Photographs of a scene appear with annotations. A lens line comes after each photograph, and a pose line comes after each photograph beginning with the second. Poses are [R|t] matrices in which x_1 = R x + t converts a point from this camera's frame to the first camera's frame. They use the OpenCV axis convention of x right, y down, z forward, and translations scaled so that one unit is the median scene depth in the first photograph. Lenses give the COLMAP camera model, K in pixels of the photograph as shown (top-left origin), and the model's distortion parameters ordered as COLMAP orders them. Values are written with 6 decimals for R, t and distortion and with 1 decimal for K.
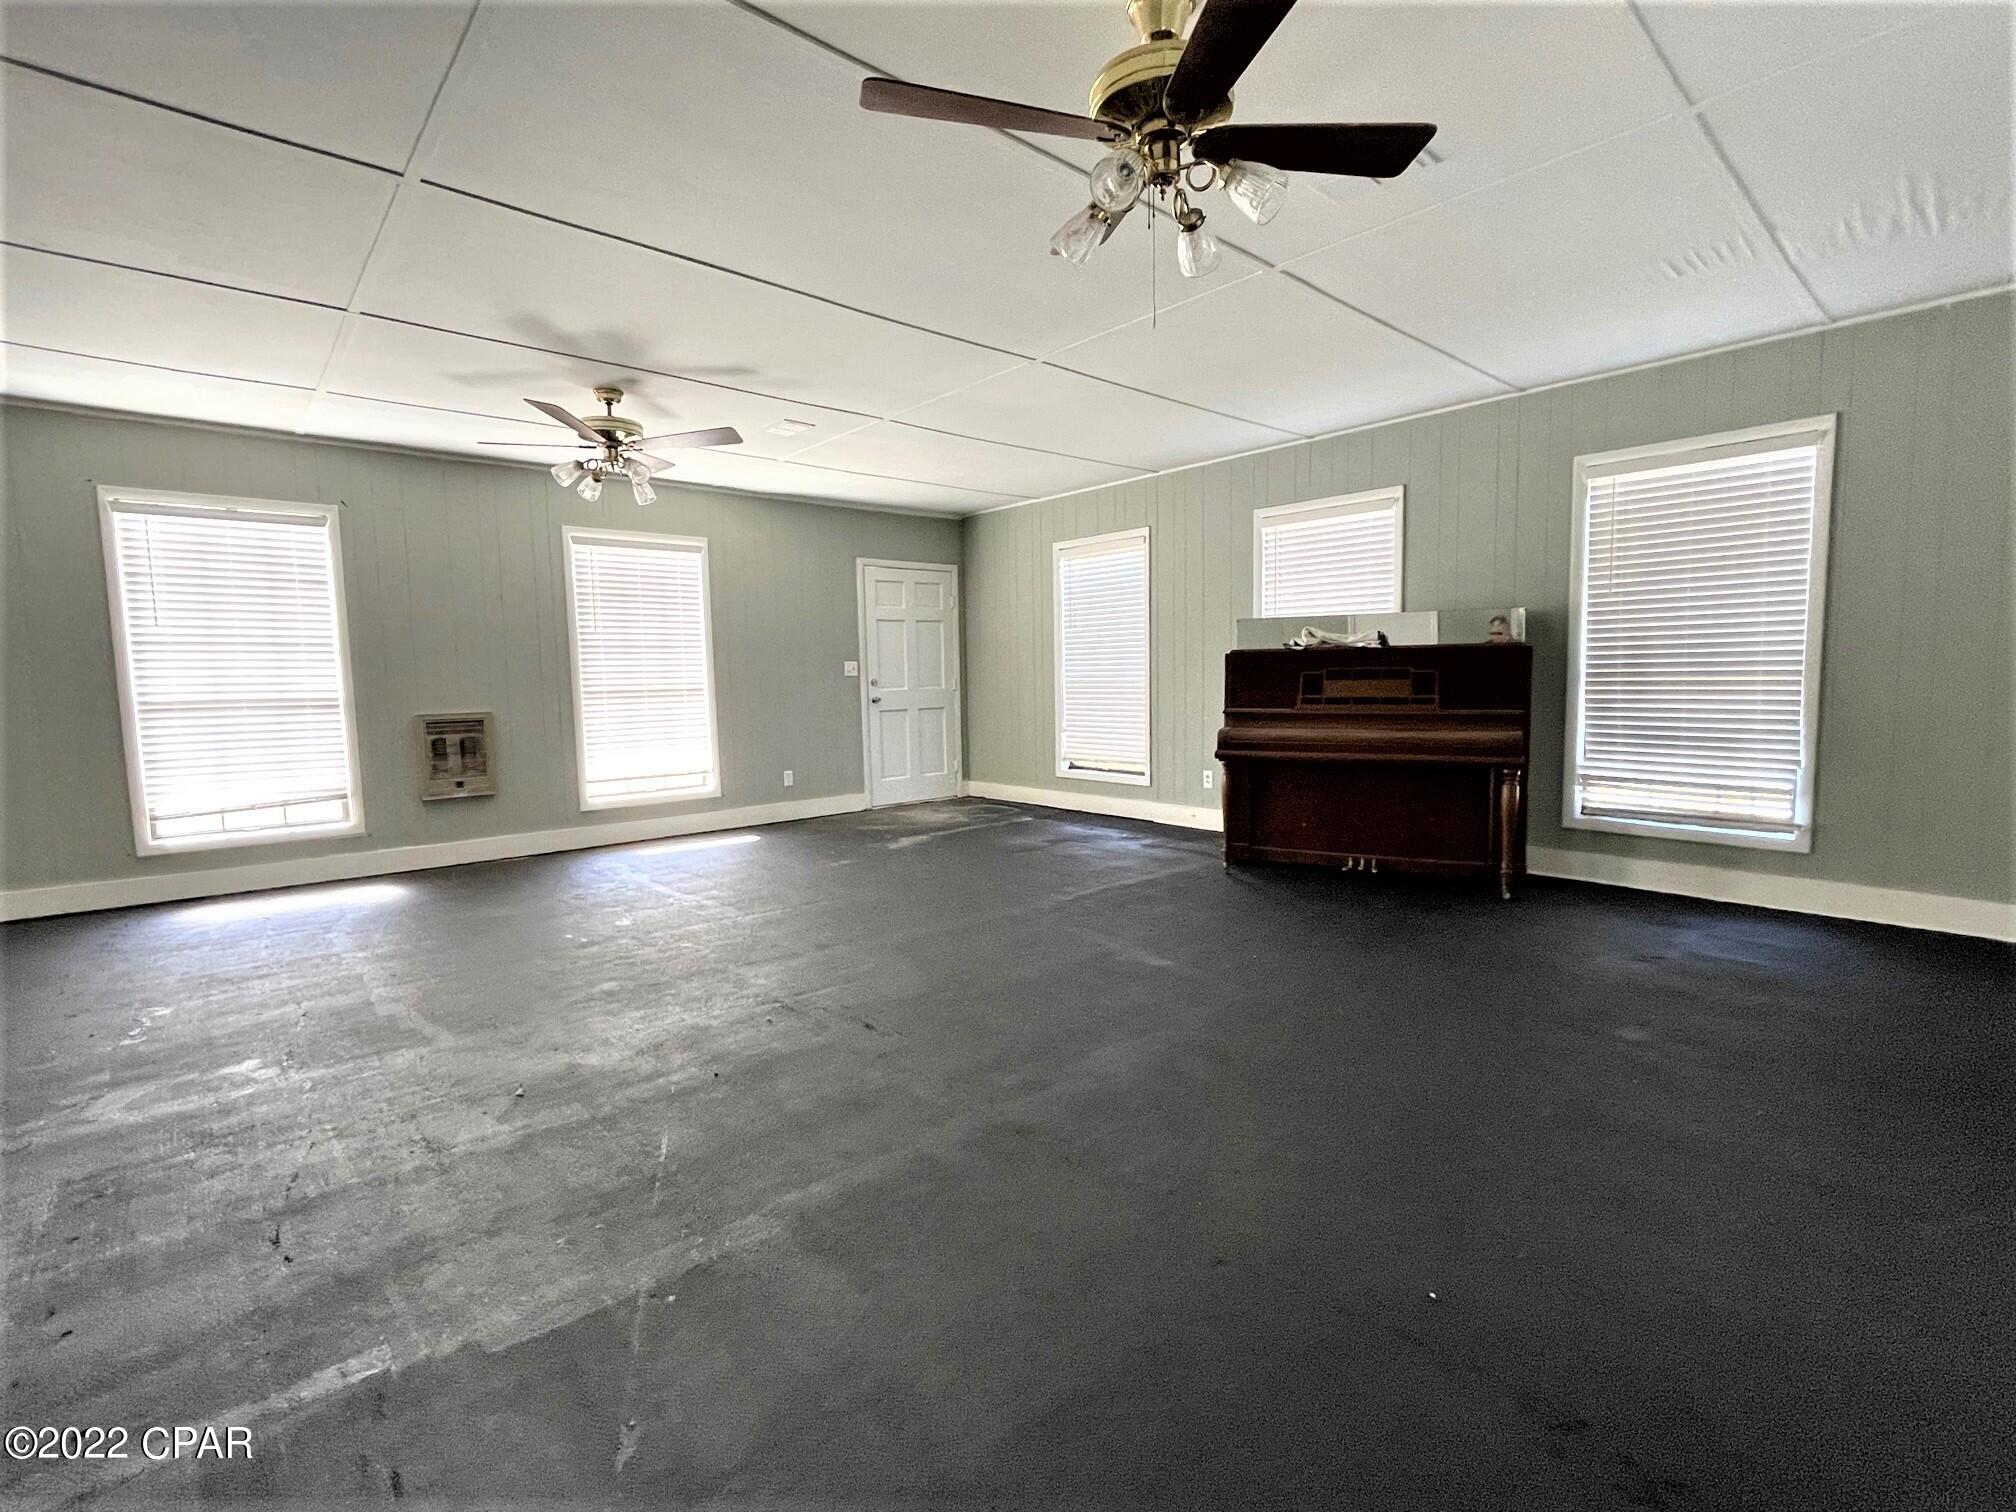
lens RADIAL K [[922.5, 0, 1004.8], [0, 922.5, 753.5], [0, 0, 1]] dist [0.002258, -0.002828]
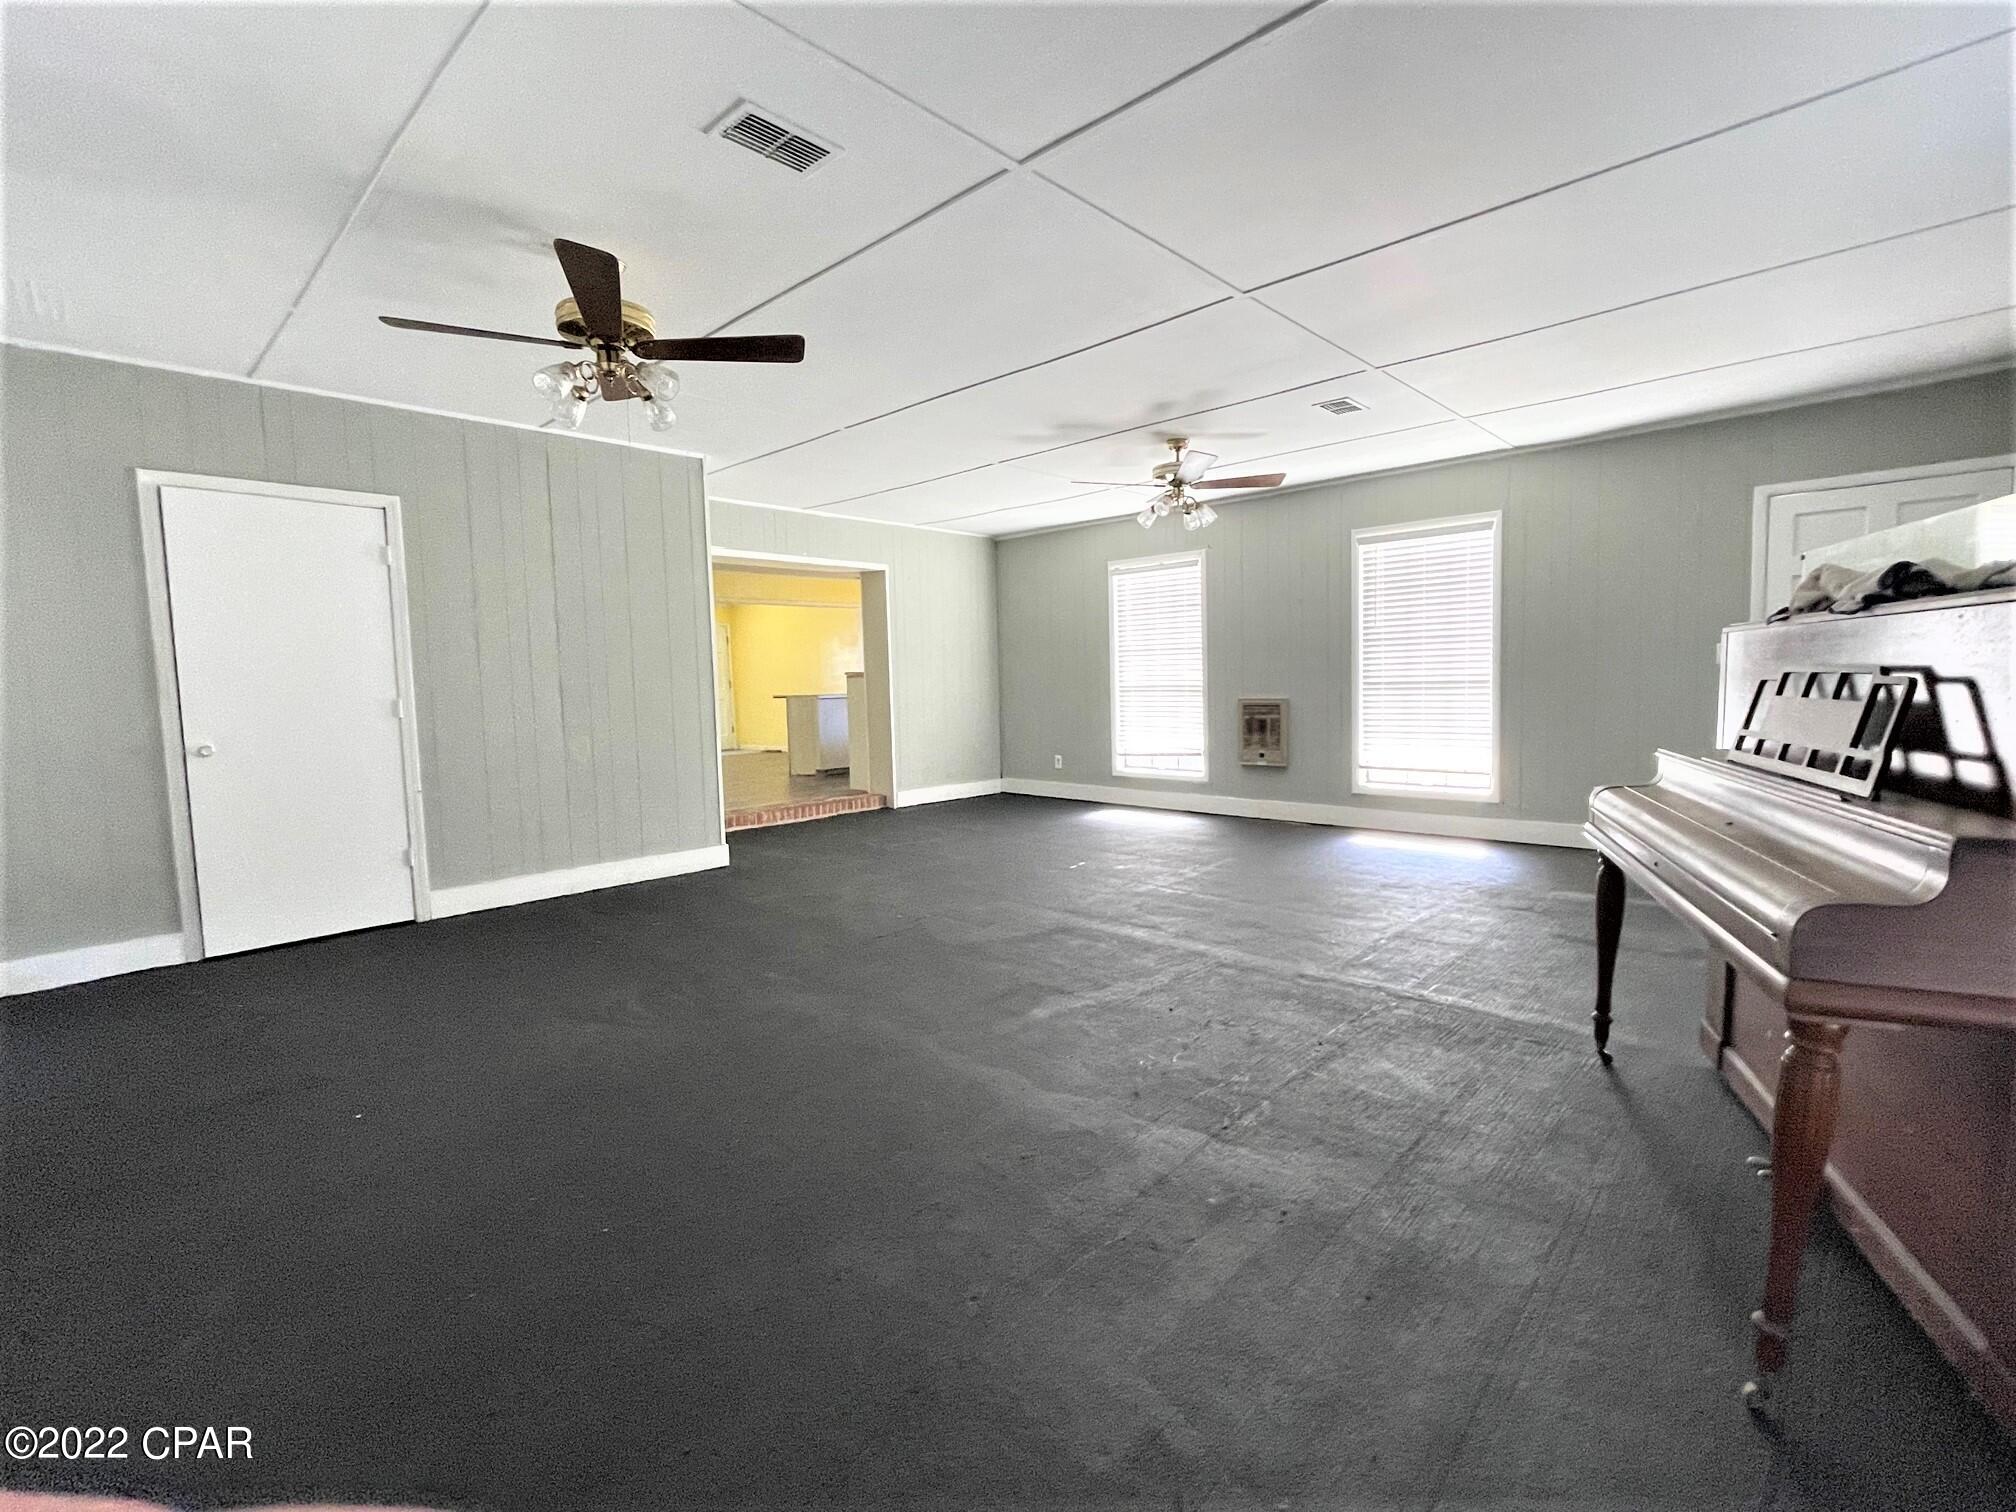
lens RADIAL K [[922.5, 0, 1004.8], [0, 922.5, 753.5], [0, 0, 1]] dist [0.002258, -0.002828]
pose [[0.084180, 0.095609, -0.991853, 0.574333], [-0.064209, 0.993838, 0.090351, -0.055047], [0.994380, 0.056080, 0.089800, 0.493311]]
